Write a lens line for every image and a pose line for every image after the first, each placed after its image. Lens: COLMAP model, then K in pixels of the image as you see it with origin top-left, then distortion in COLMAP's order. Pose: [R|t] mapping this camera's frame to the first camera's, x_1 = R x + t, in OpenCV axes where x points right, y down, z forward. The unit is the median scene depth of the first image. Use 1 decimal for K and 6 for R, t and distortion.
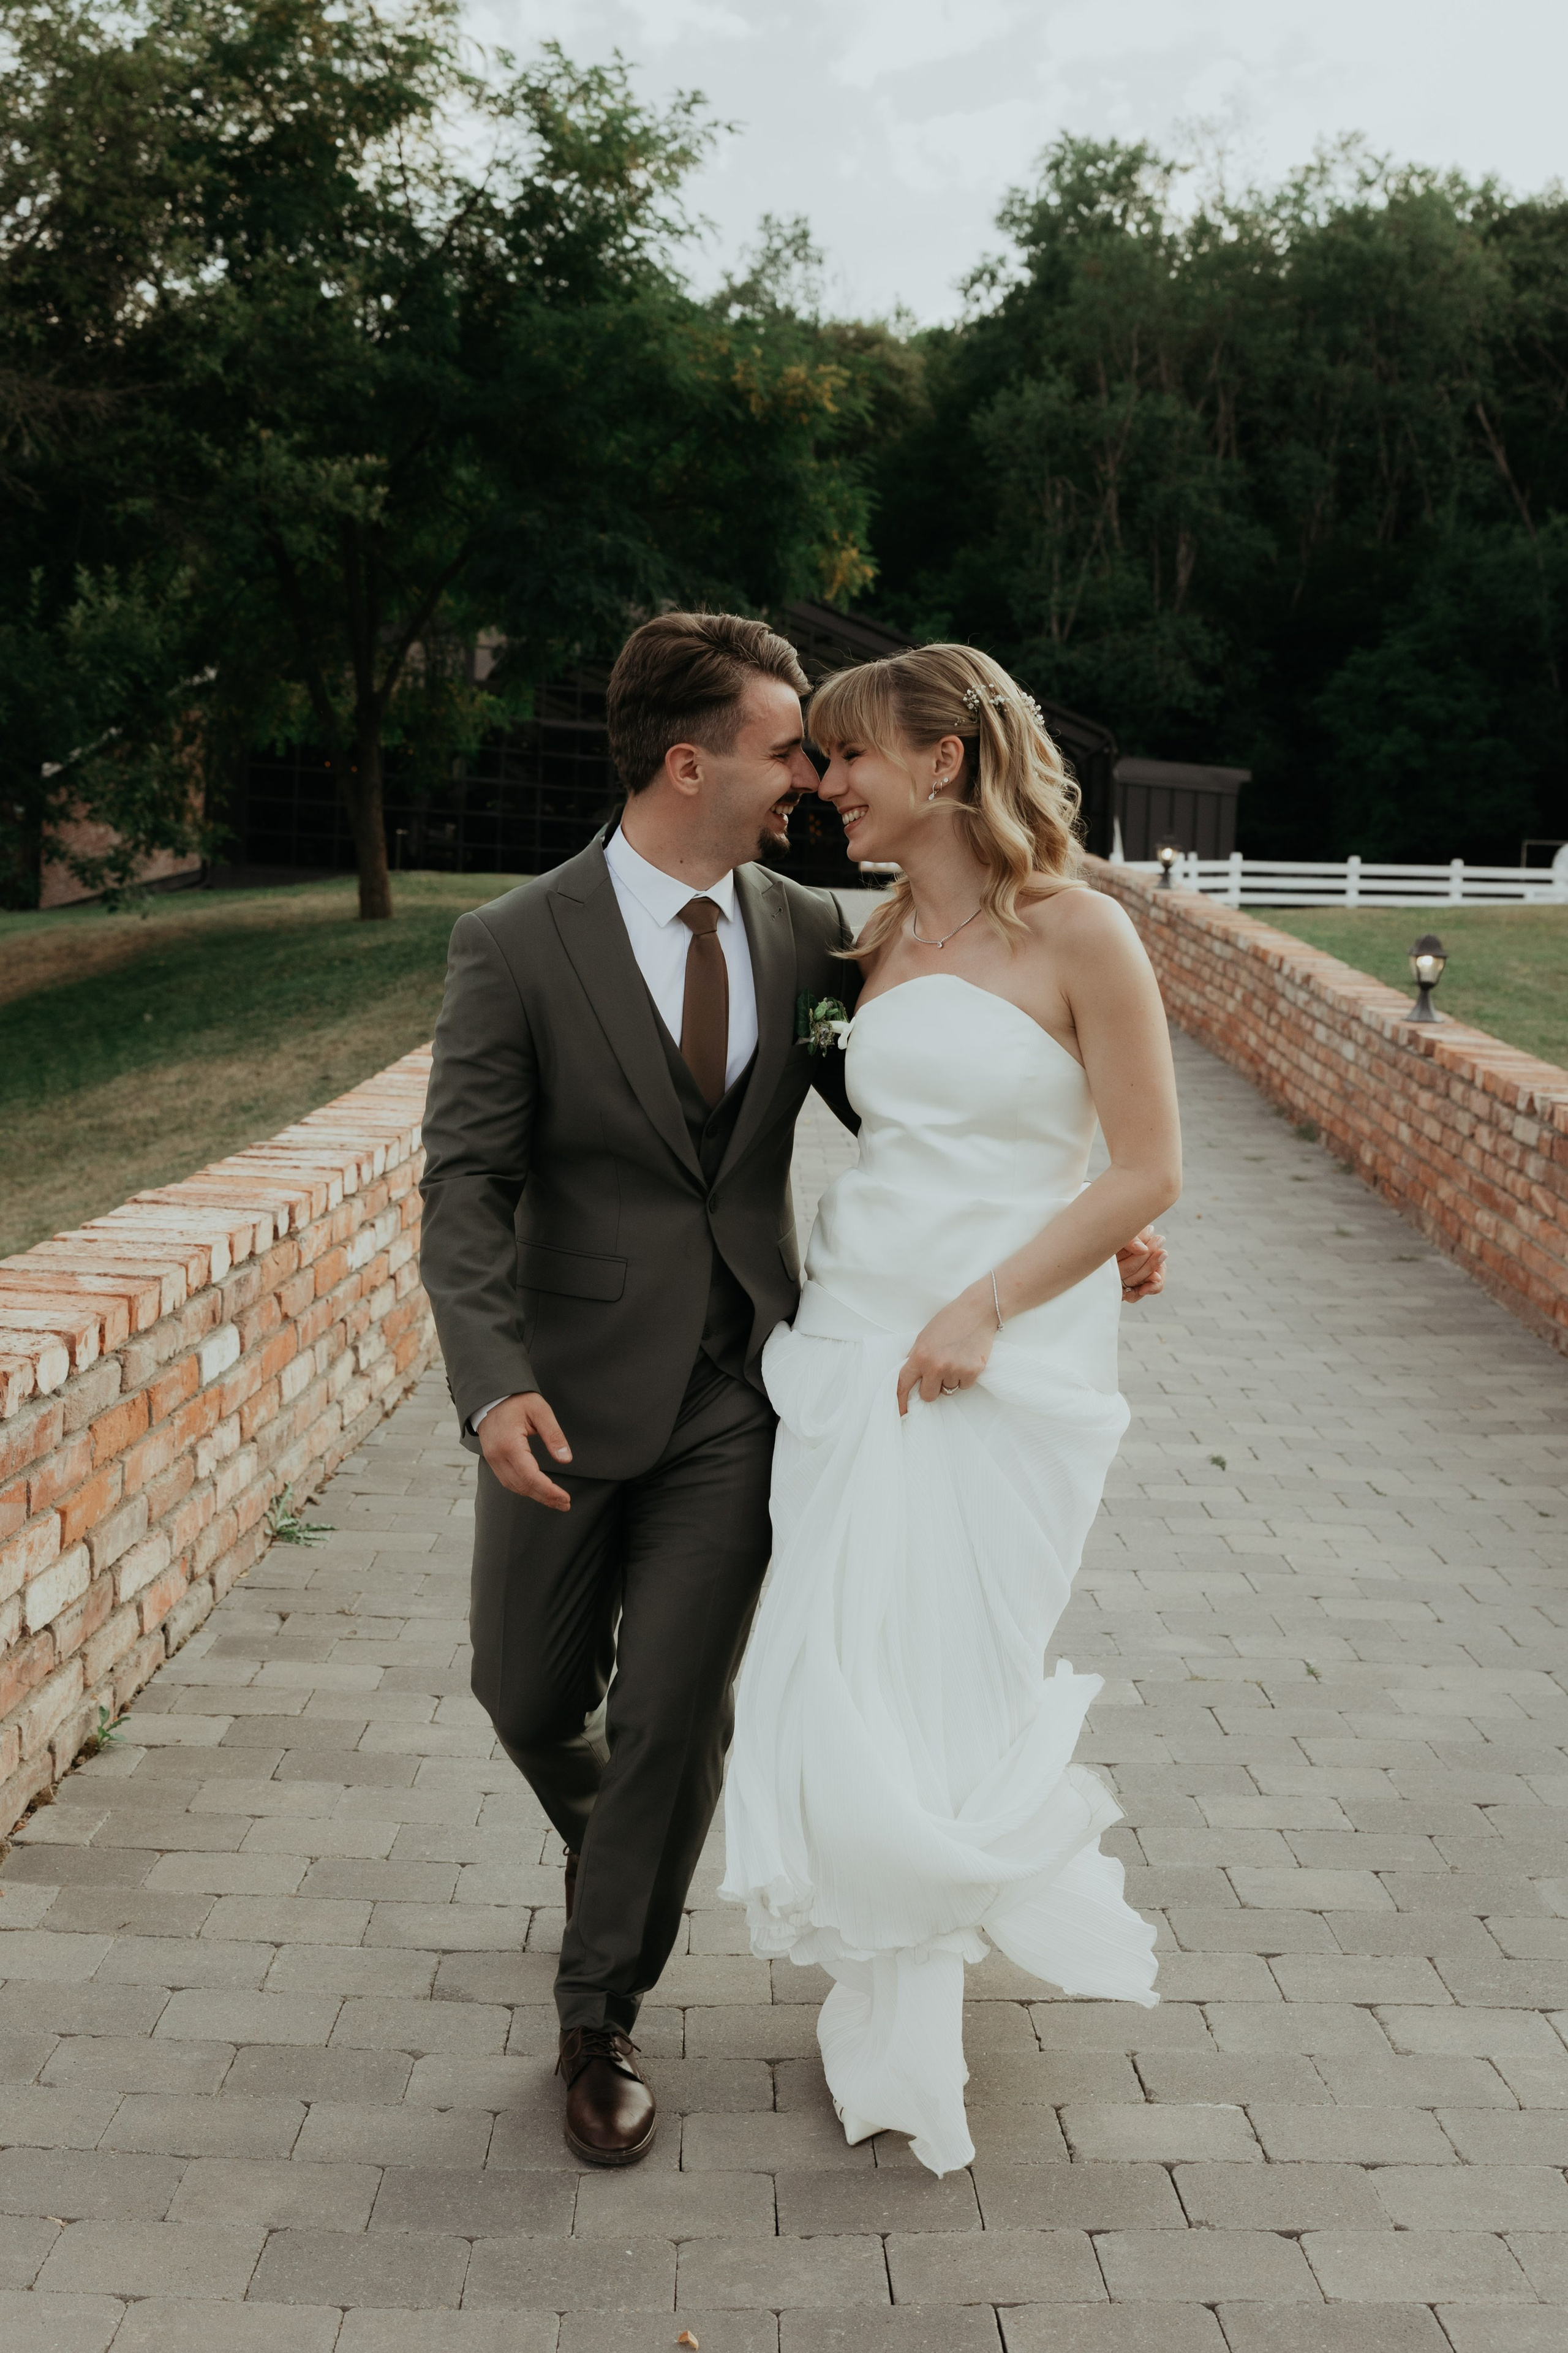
lens RADIAL K [[2706.5, 0, 697.6], [0, 2706.5, 1130.3], [0, 0, 1]] dist [0.002835, 0.000000]
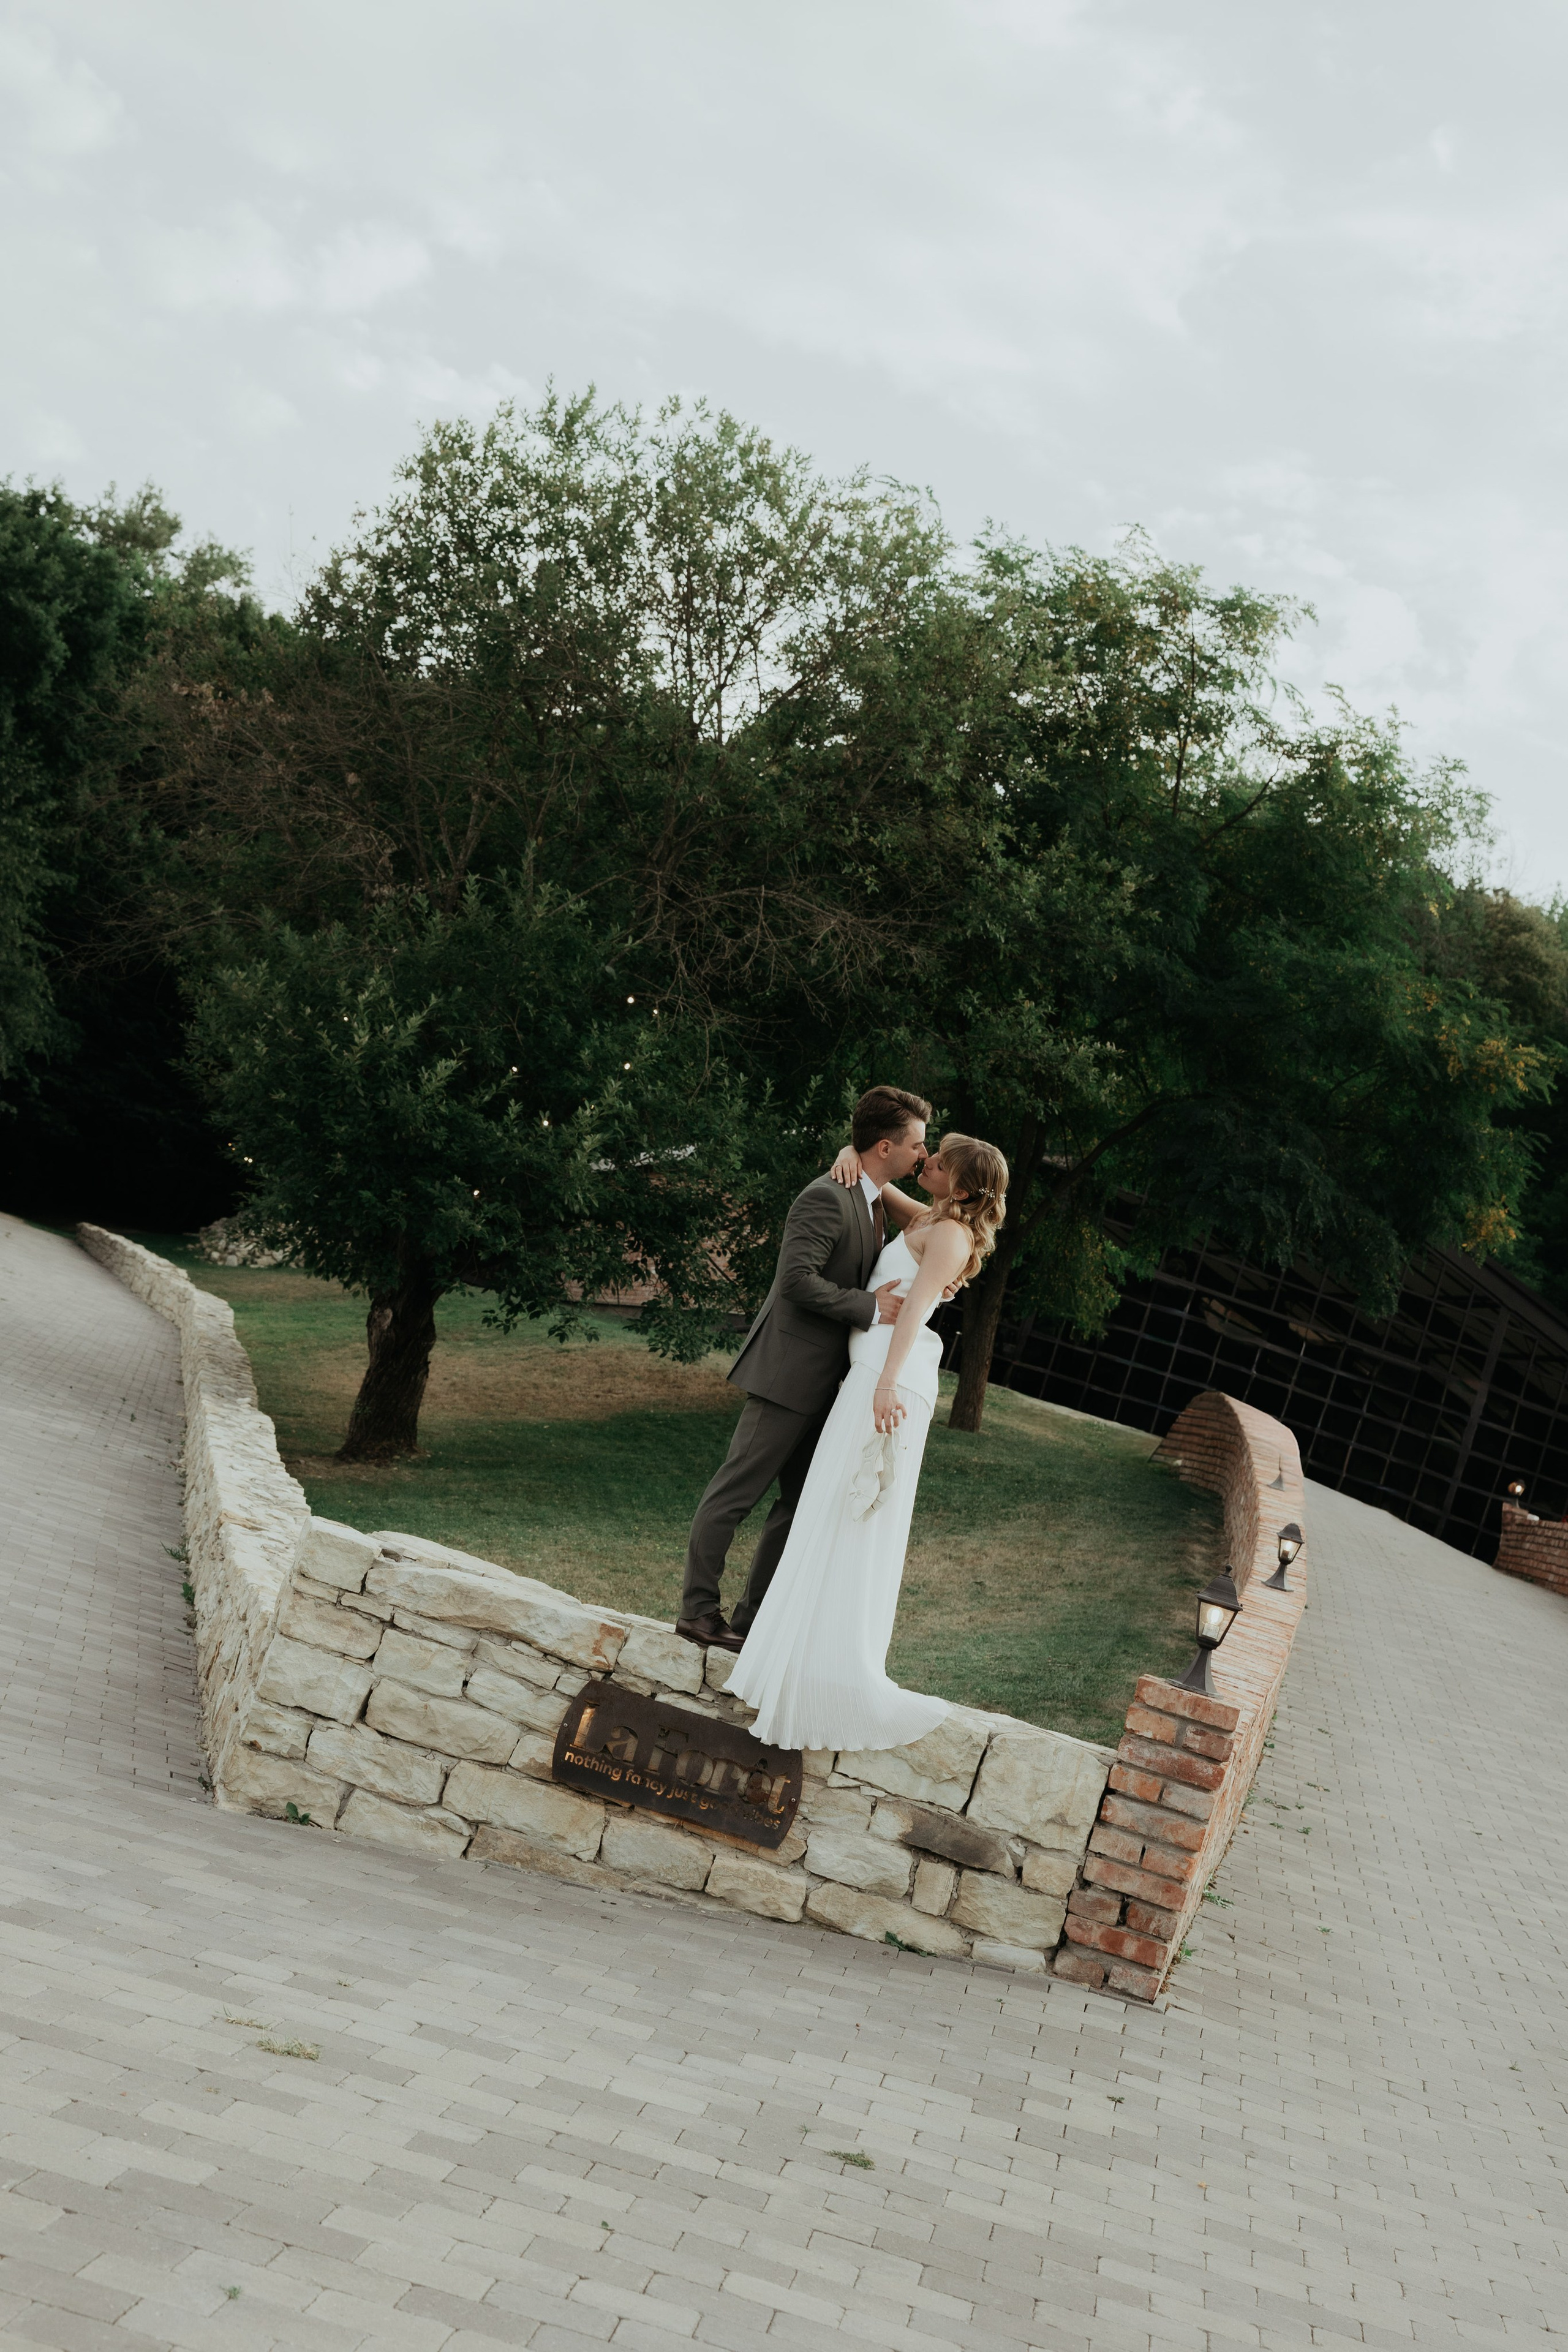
lens RADIAL K [[3063.6, 0, 733.2], [0, 3063.6, 1167.2], [0, 0, 1]] dist [0.000359, 0.000000]
pose [[0.955243, 0.252538, -0.154065, -0.032969], [-0.273514, 0.952384, -0.134743, 0.006614], [0.112701, 0.170851, 0.978830, -0.130032]]
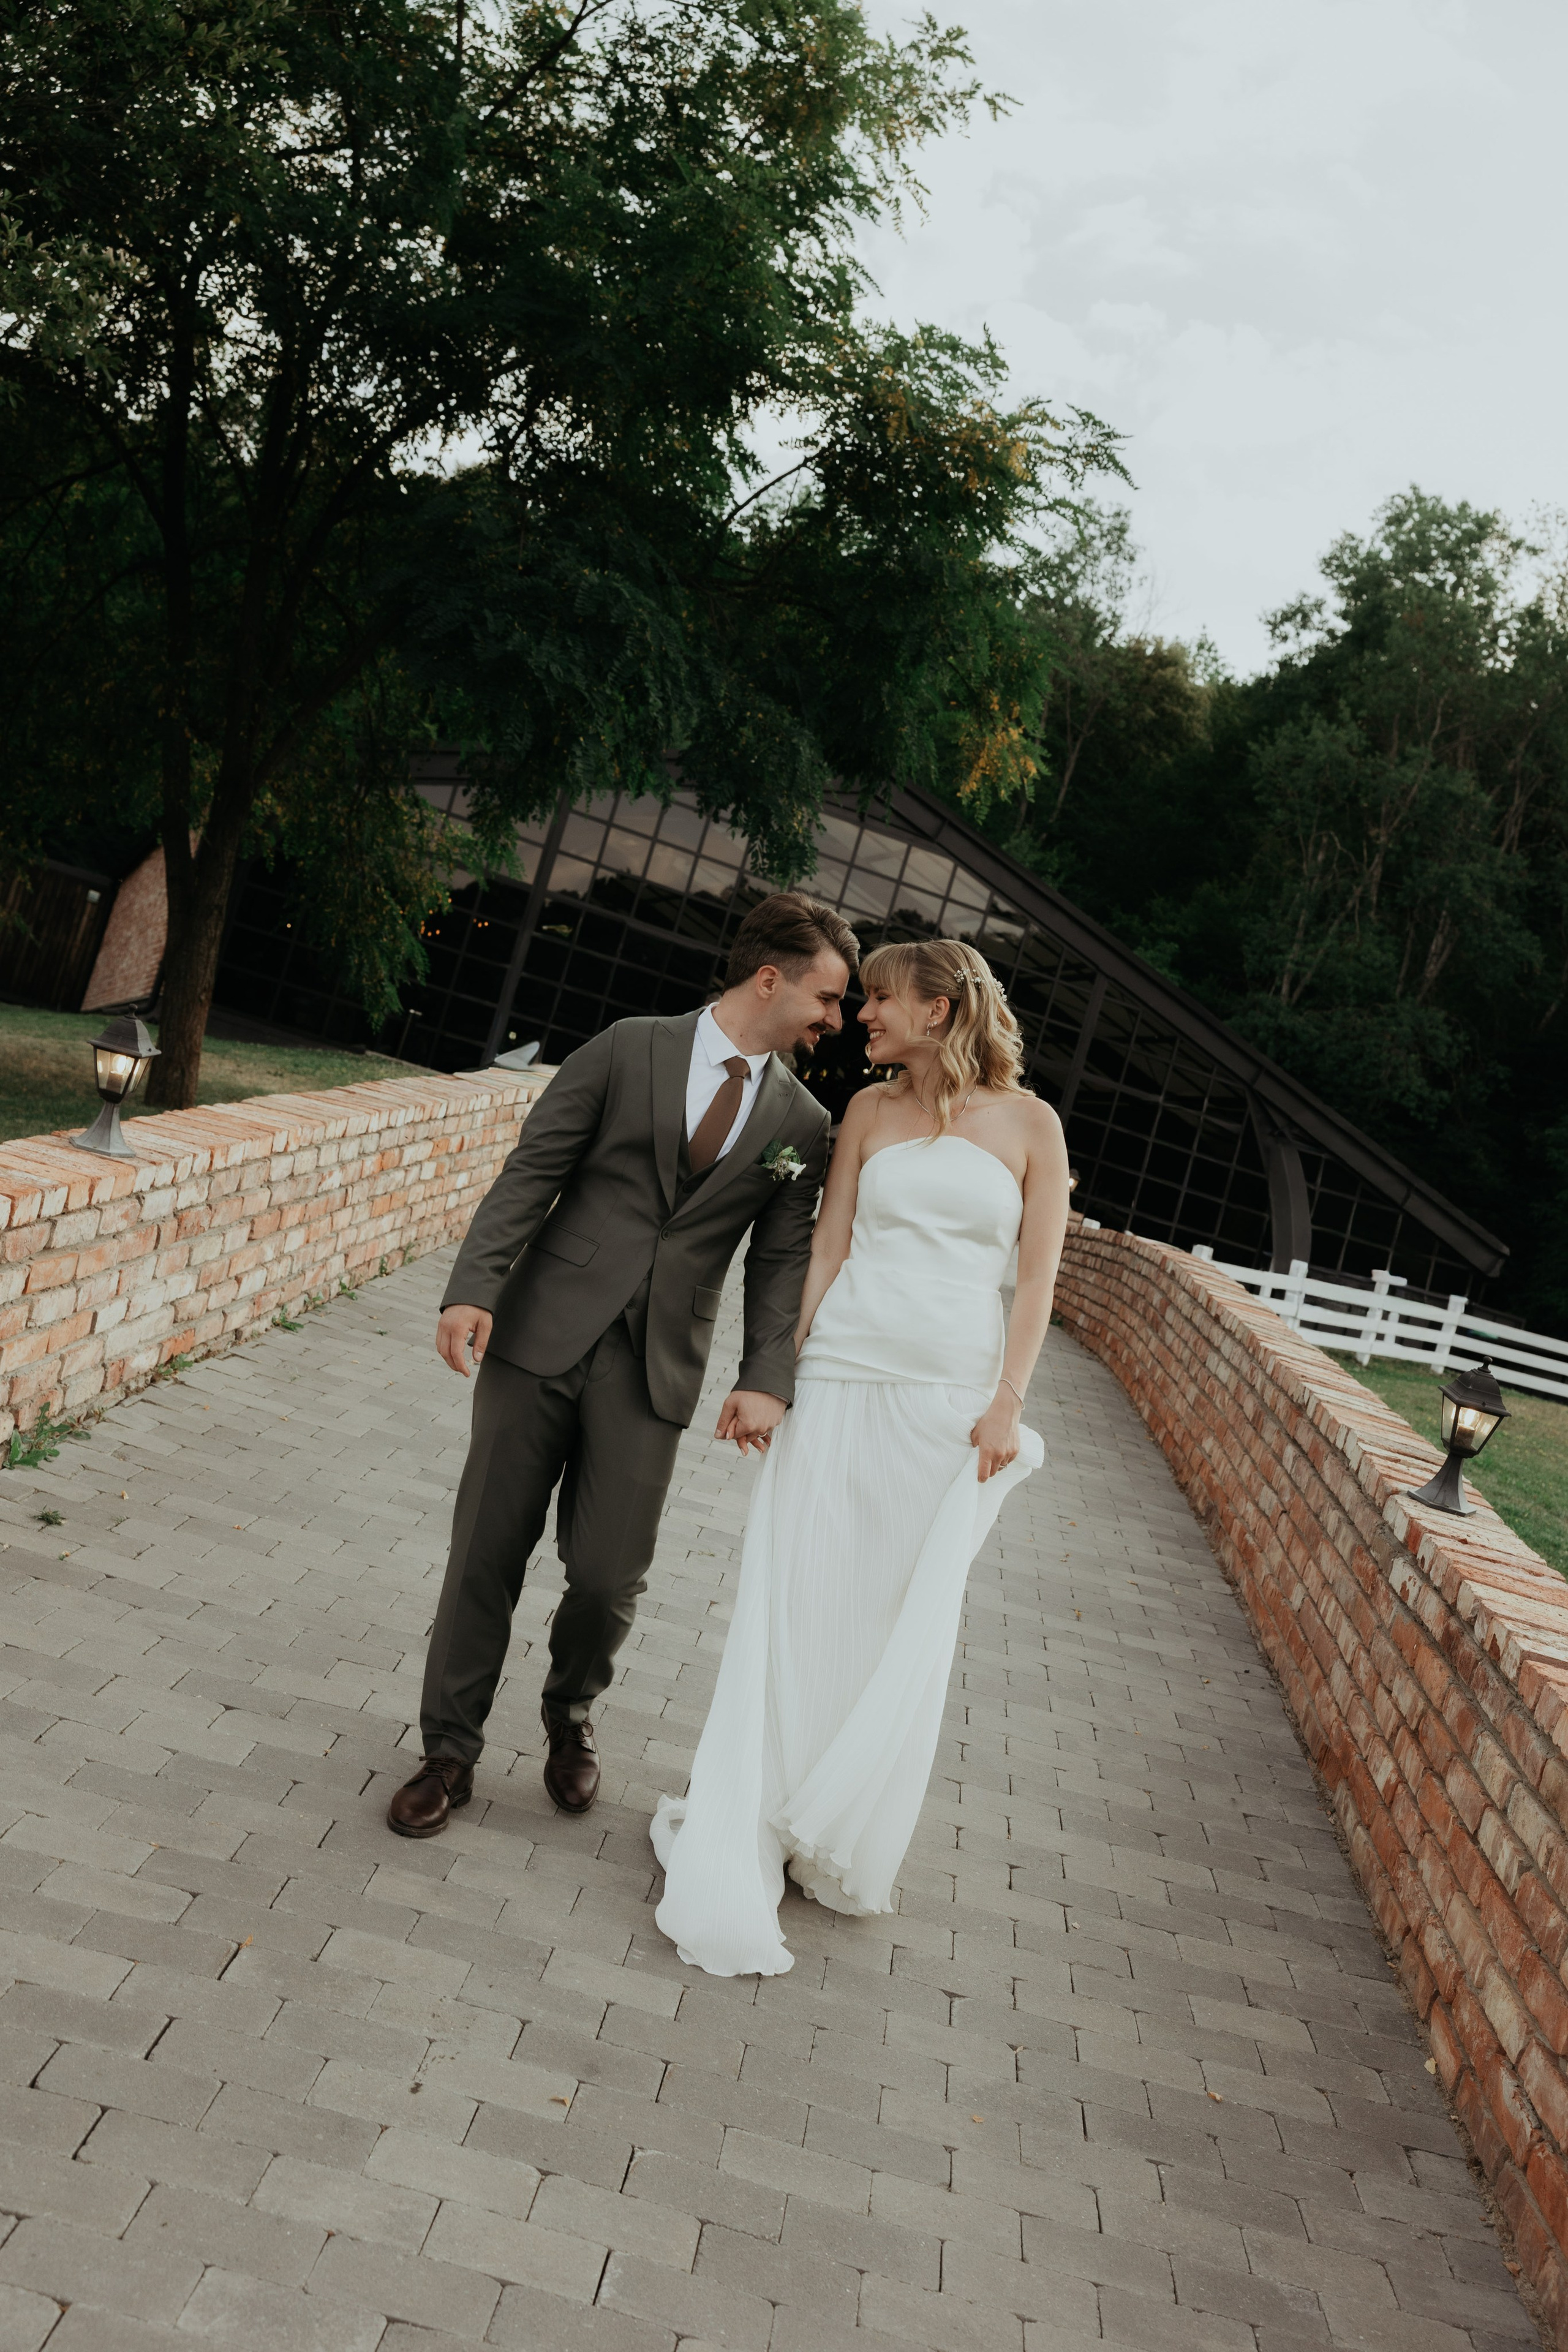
lens RADIAL K [[2594.0, 0, 792.5], [0, 2594.0, 1184.7], [0, 0, 1]] dist [0.000731, 0.000000]
pose [[0.969858, 0.241092, -0.035352, 0.036906], [-0.243091, 0.967310, -0.072238, -0.035721], [0.016781, 0.078655, 0.996761, 0.269196]]
